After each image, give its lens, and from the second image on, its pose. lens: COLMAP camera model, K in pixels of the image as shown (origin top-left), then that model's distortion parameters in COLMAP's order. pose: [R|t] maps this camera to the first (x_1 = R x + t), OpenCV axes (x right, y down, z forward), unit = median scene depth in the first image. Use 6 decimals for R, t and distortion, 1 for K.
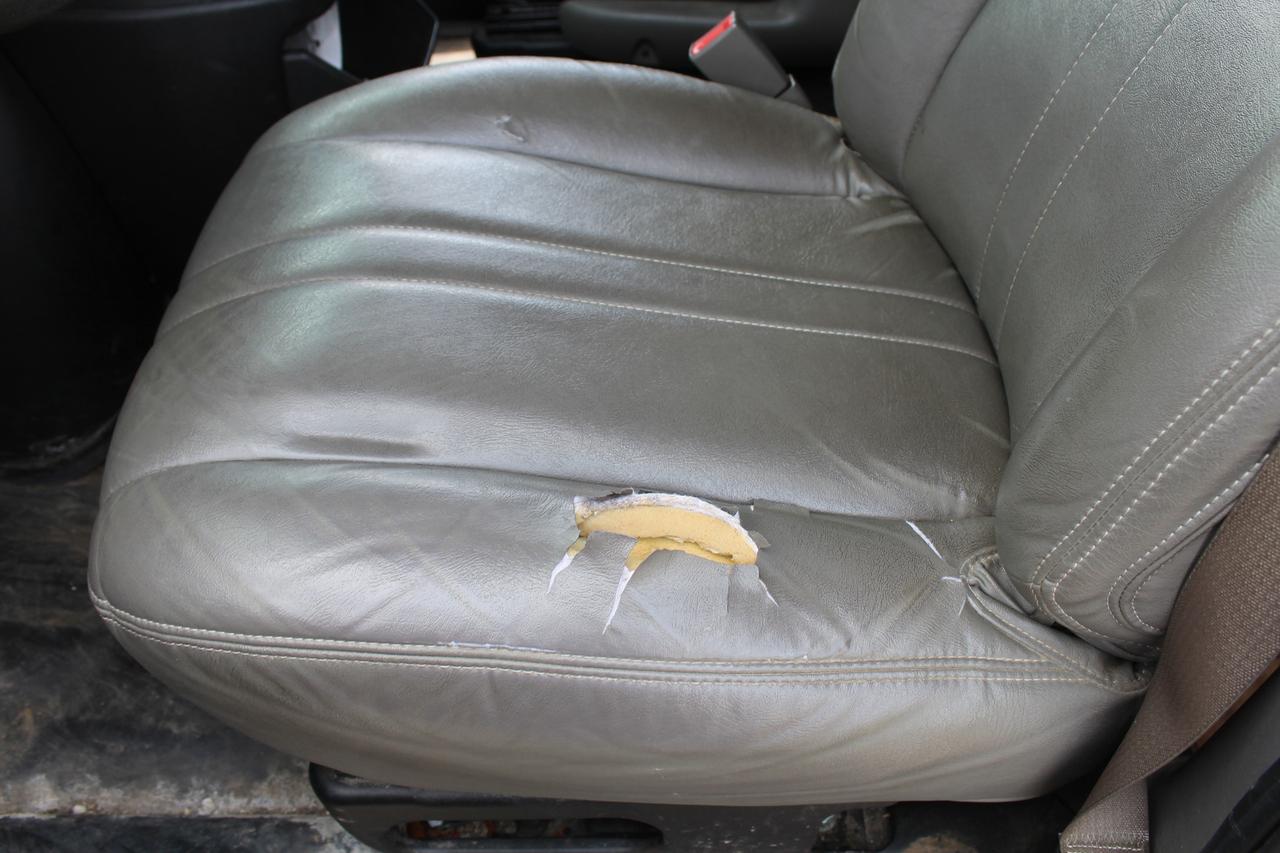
lens RADIAL K [[1056.4, 0, 640.0], [0, 1056.4, 426.5], [0, 0, 1]] dist [-0.176464, 0.159038]
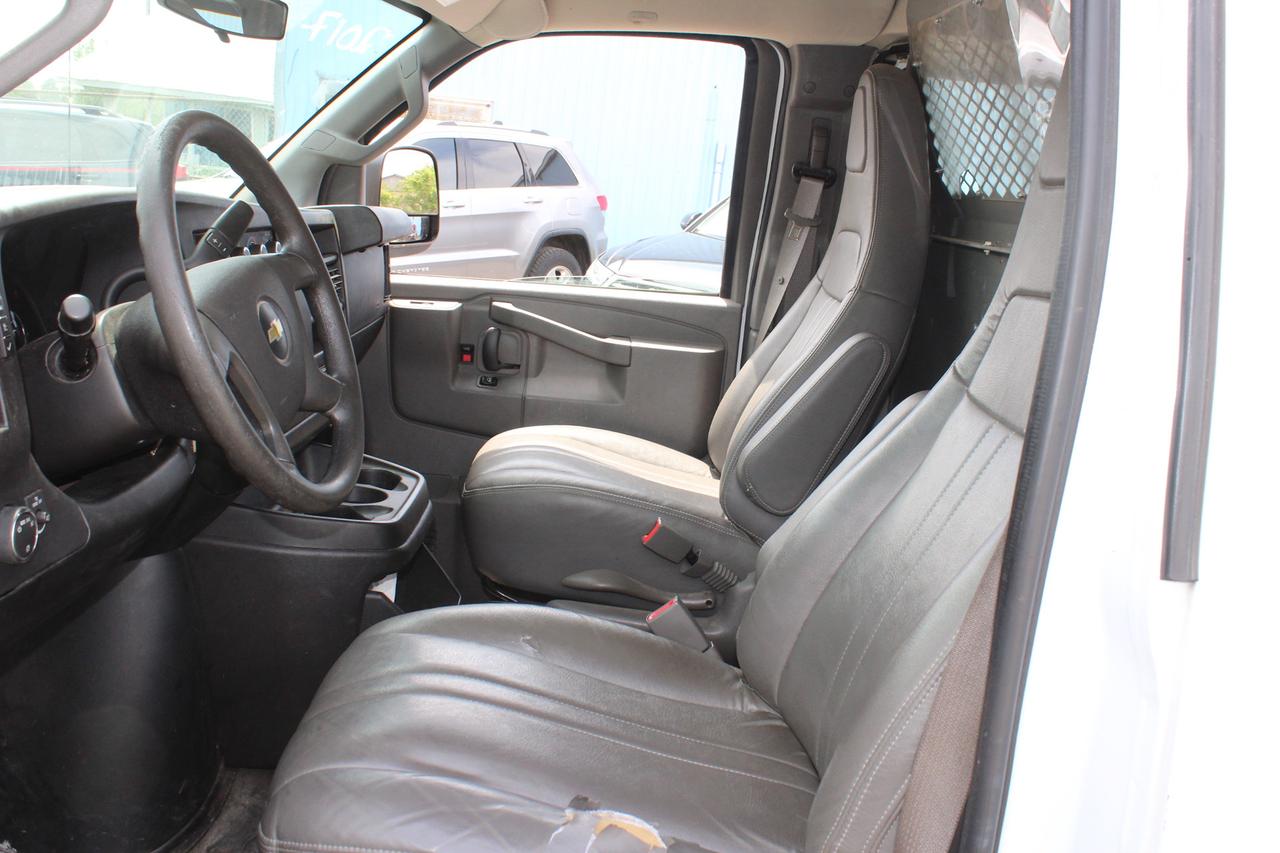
lens RADIAL K [[1176.2, 0, 636.9], [0, 1176.2, 413.3], [0, 0, 1]] dist [-0.157912, 0.155843]
pose [[0.993322, 0.113929, 0.018191, -0.036212], [-0.082957, 0.814883, -0.573658, 0.430243], [-0.080180, 0.568319, 0.818893, -0.660402]]
